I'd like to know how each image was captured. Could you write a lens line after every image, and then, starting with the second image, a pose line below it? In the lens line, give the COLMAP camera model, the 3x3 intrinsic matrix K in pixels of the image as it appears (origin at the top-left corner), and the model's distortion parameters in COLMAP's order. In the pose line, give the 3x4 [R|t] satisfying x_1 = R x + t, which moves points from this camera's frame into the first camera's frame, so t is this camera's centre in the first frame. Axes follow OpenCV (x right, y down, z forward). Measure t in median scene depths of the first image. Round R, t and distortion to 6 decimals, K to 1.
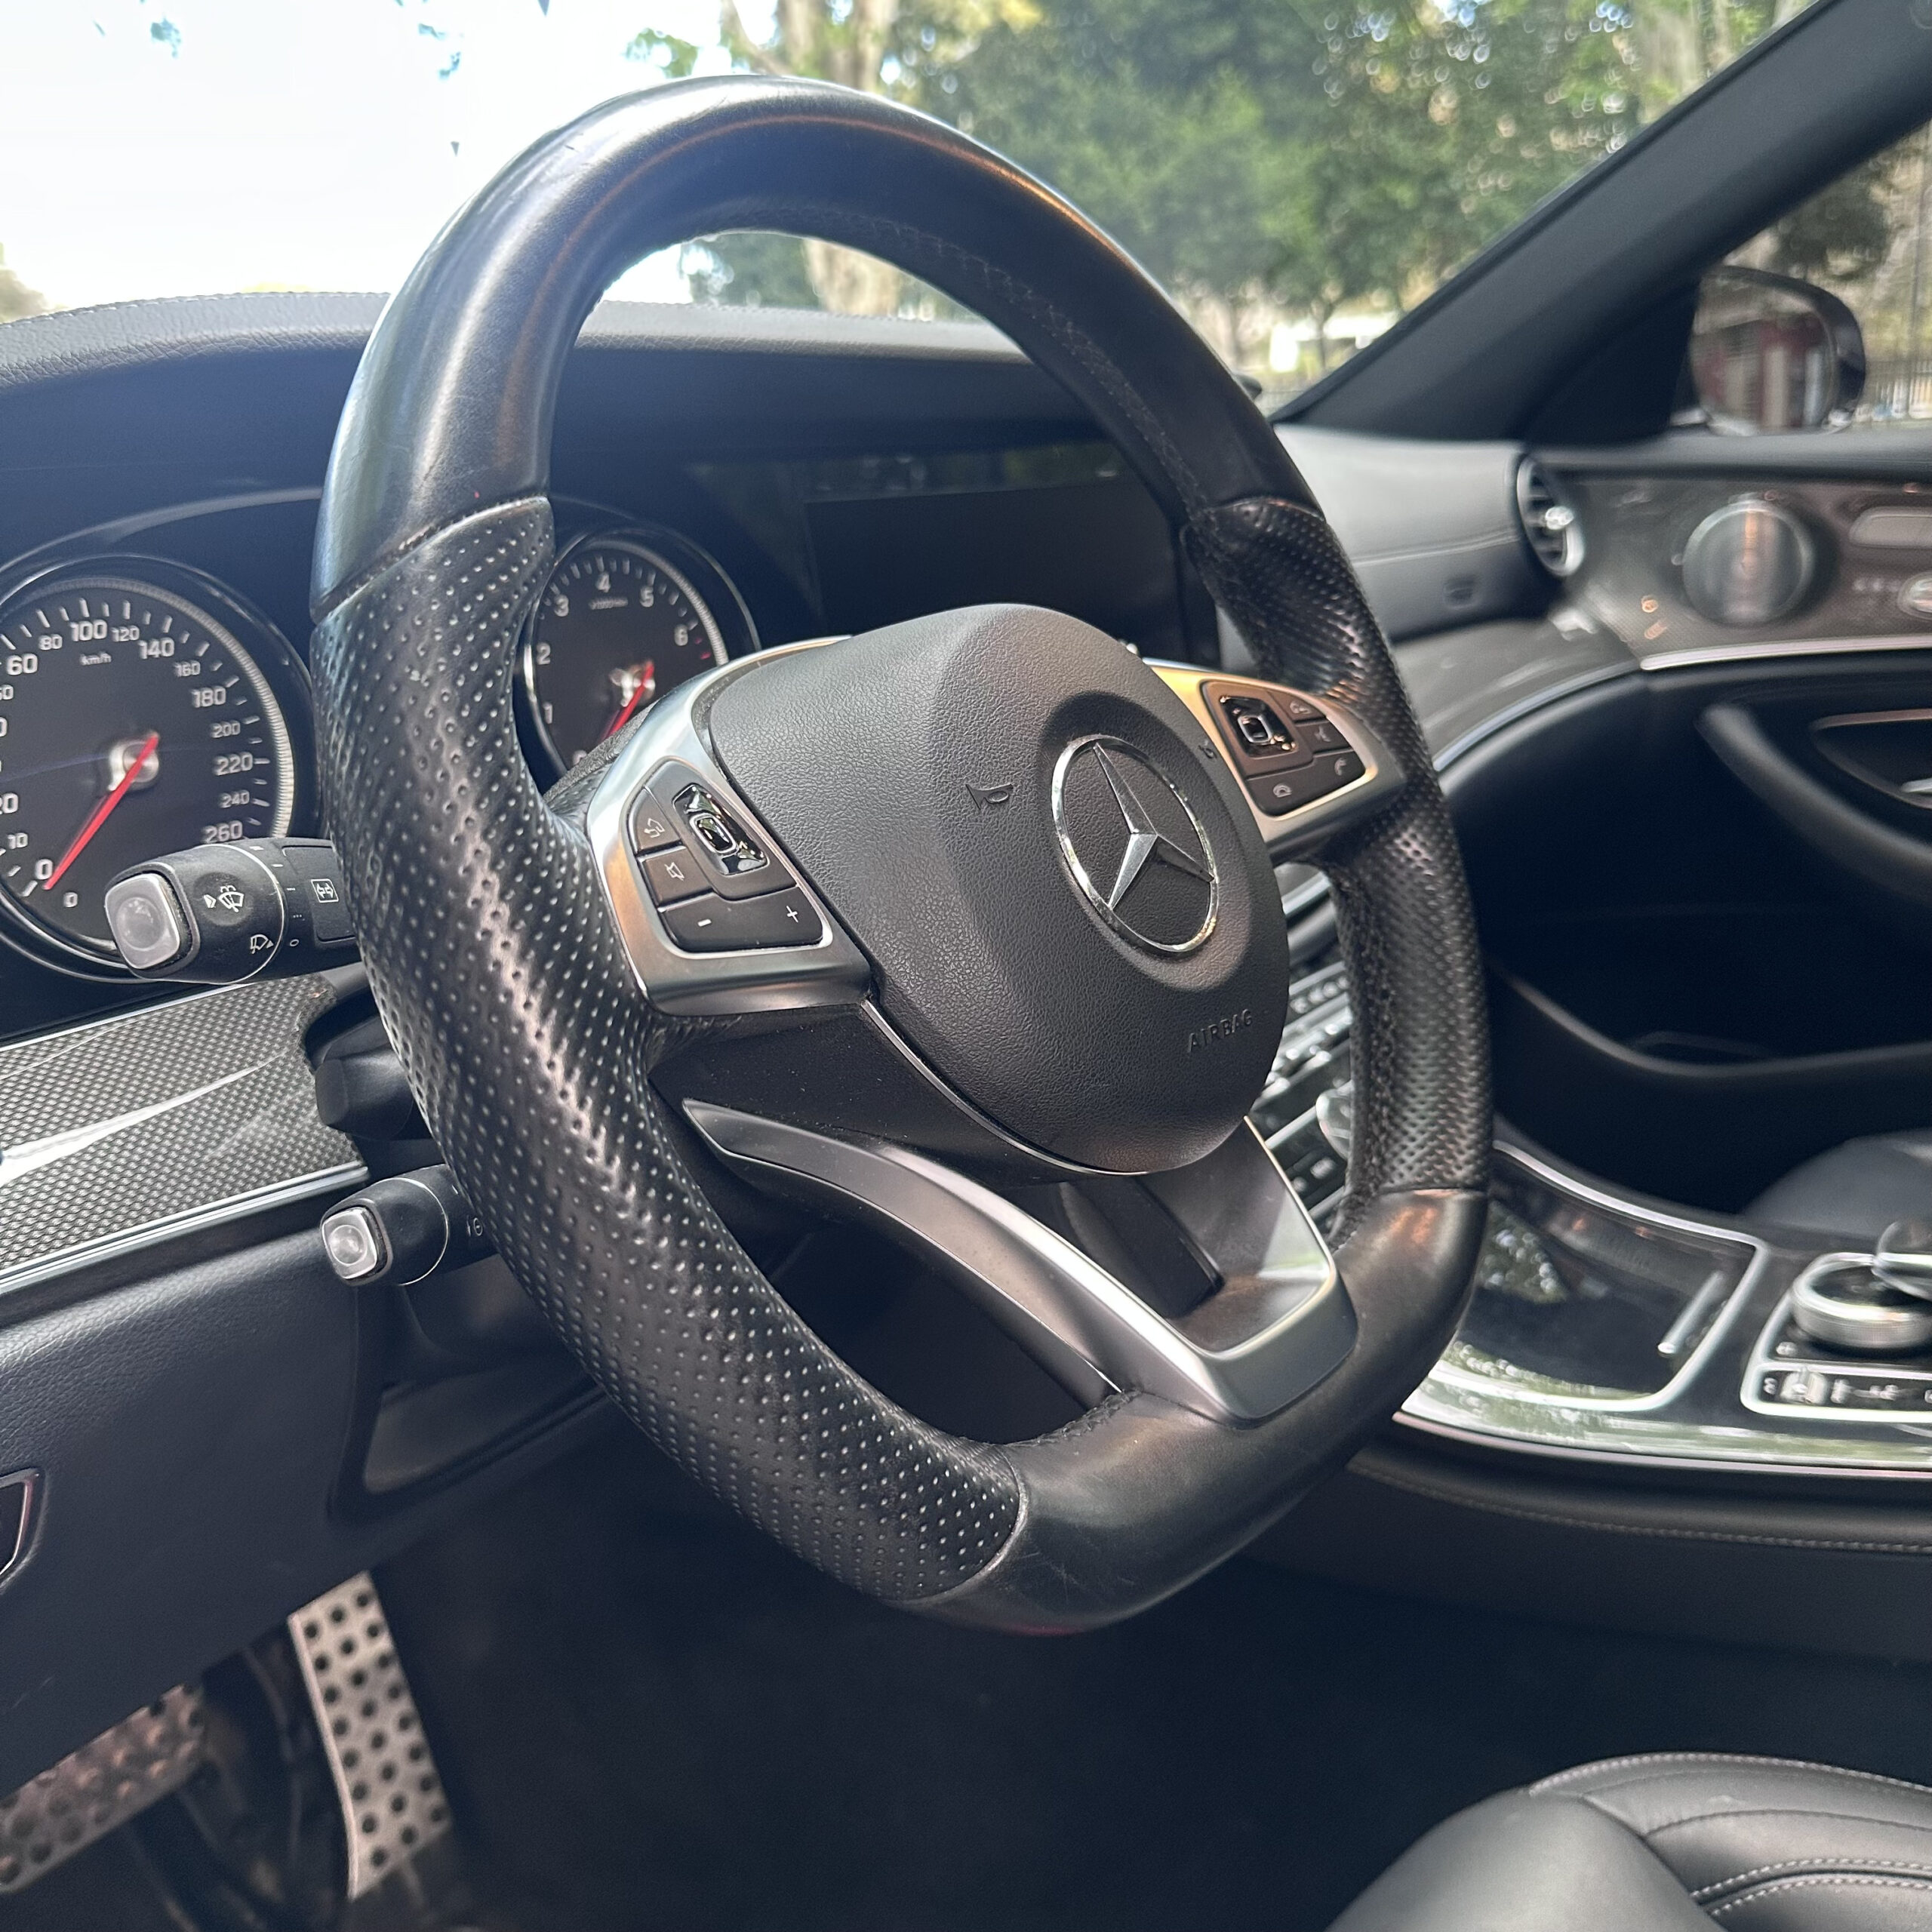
lens RADIAL K [[1848.8, 0, 977.9], [0, 1848.8, 941.4], [0, 0, 1]] dist [0.103120, -0.268277]
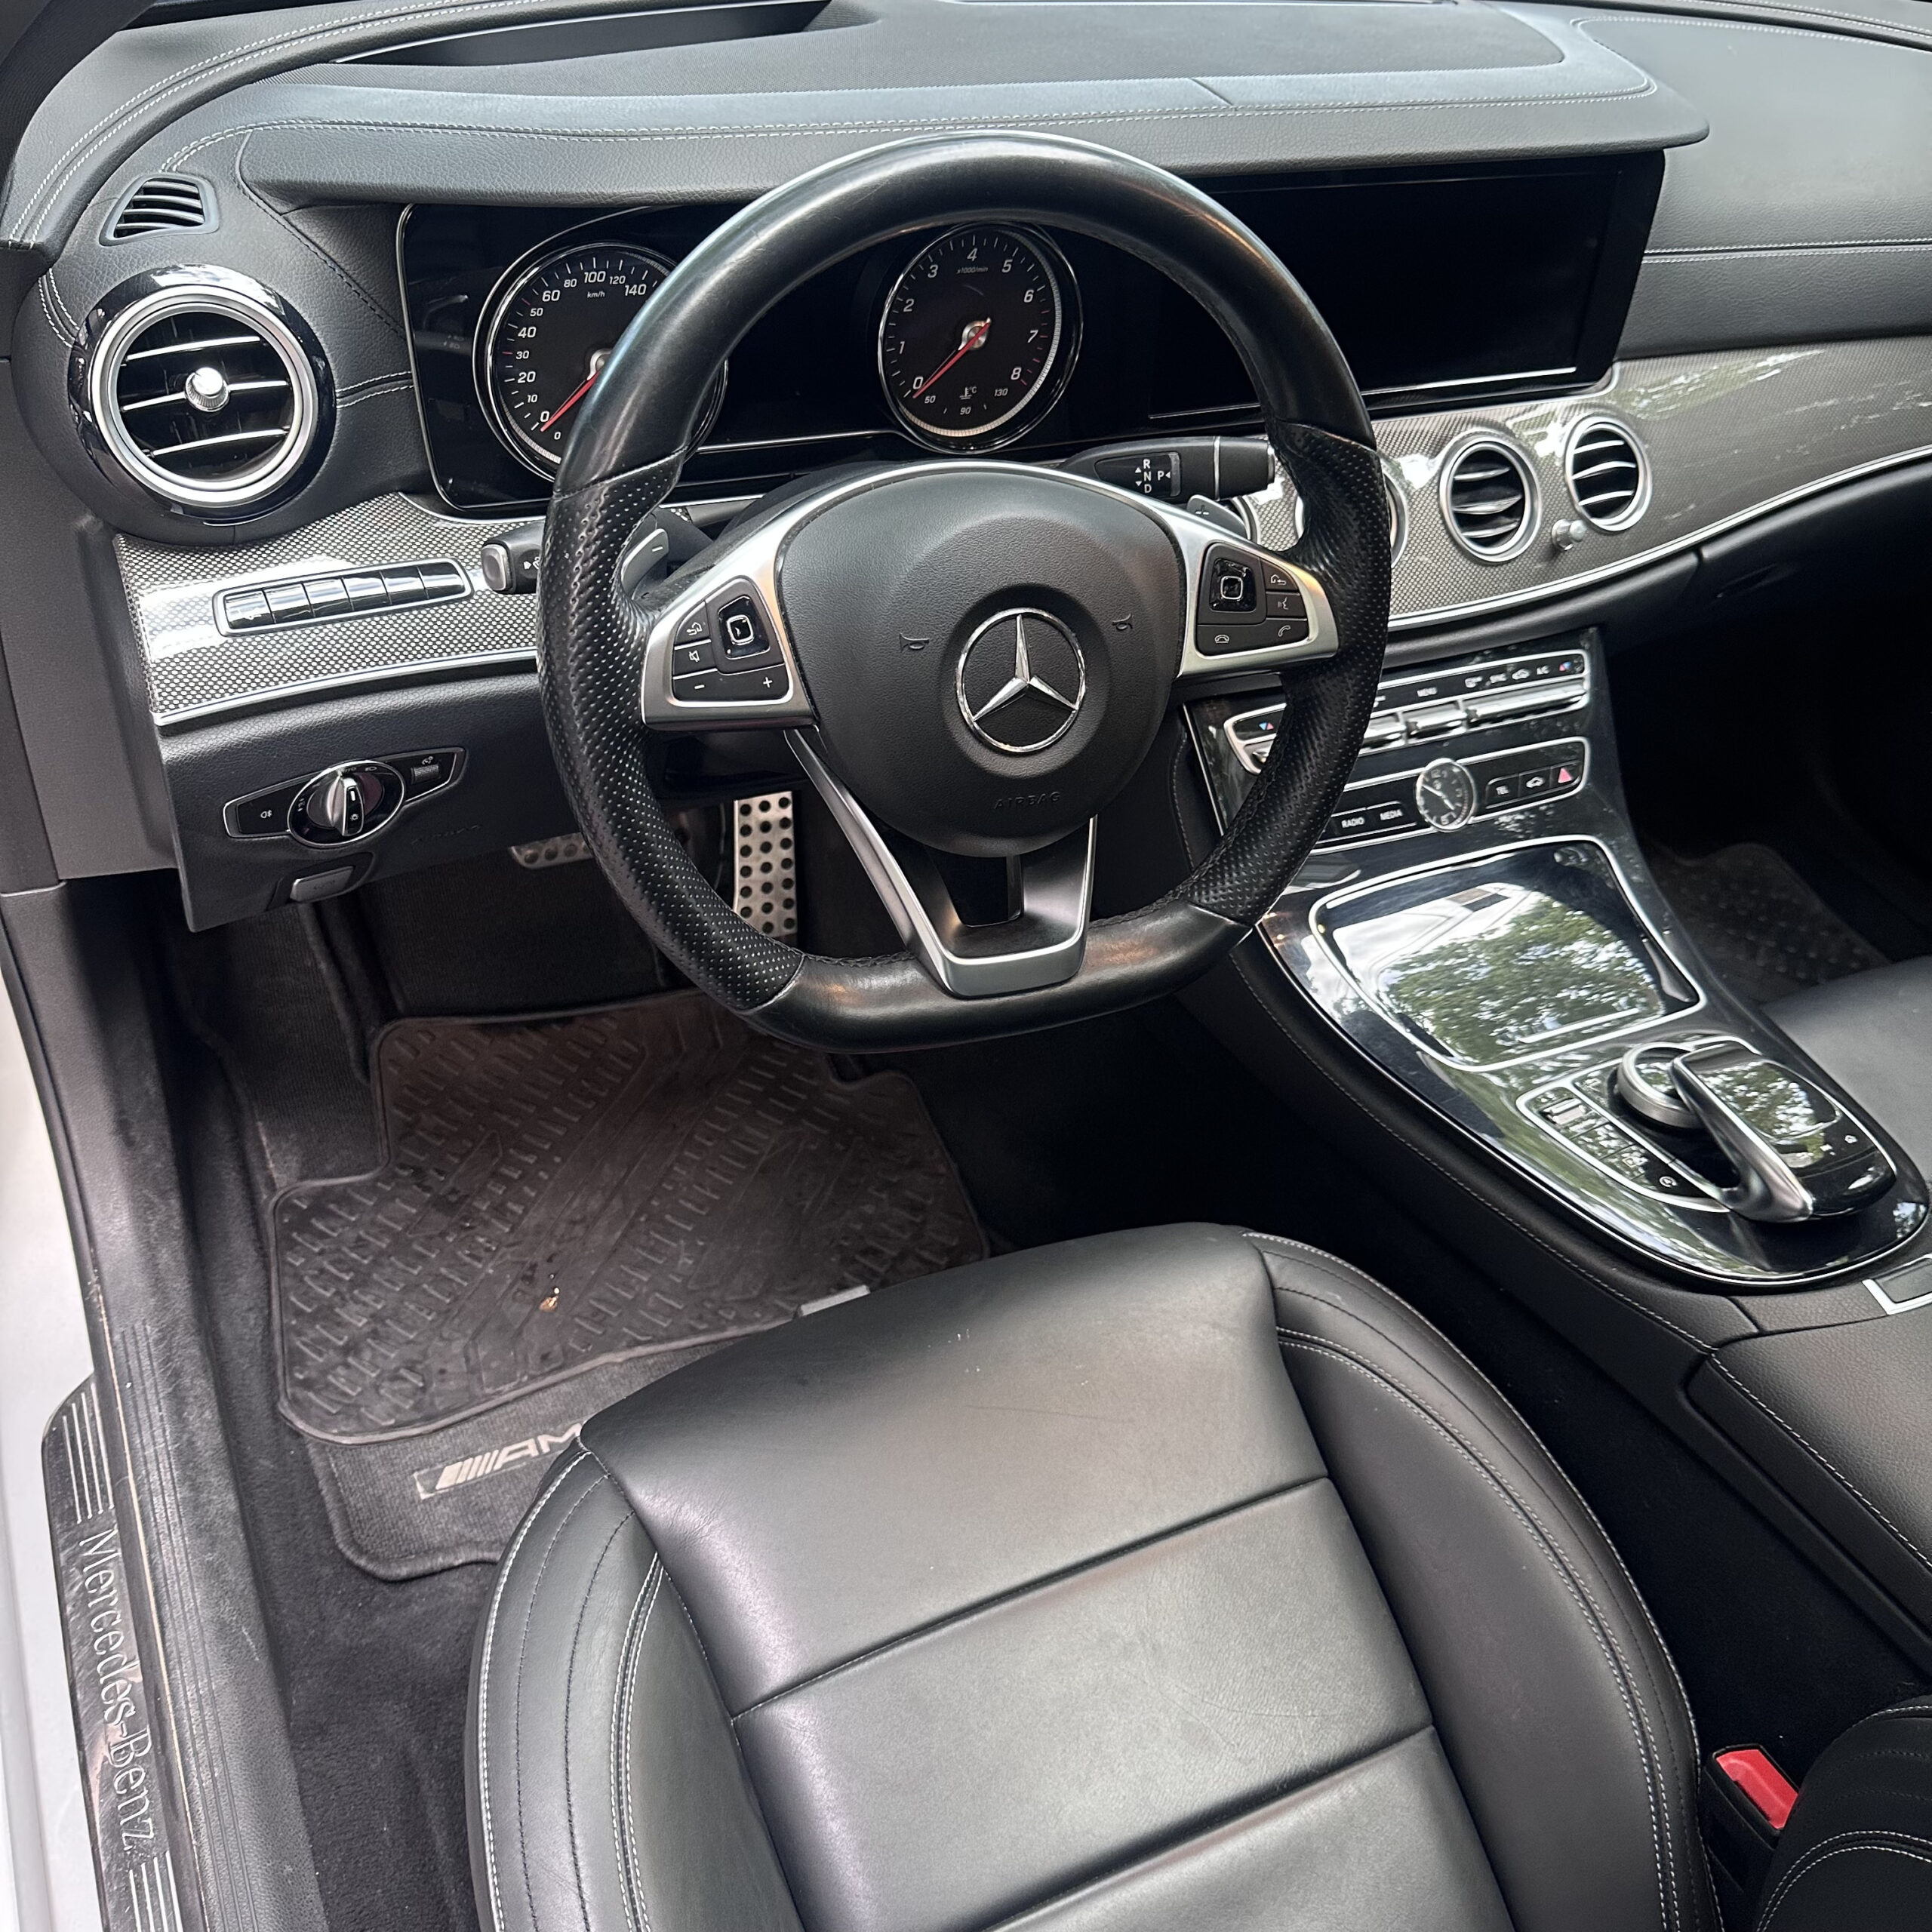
lens RADIAL K [[1796.6, 0, 927.7], [0, 1796.6, 967.1], [0, 0, 1]] dist [0.132257, -0.360374]
pose [[0.851876, 0.435588, -0.290810, 0.497092], [-0.259997, 0.833713, 0.487159, -0.503107], [0.454653, -0.339389, 0.823472, -0.392856]]
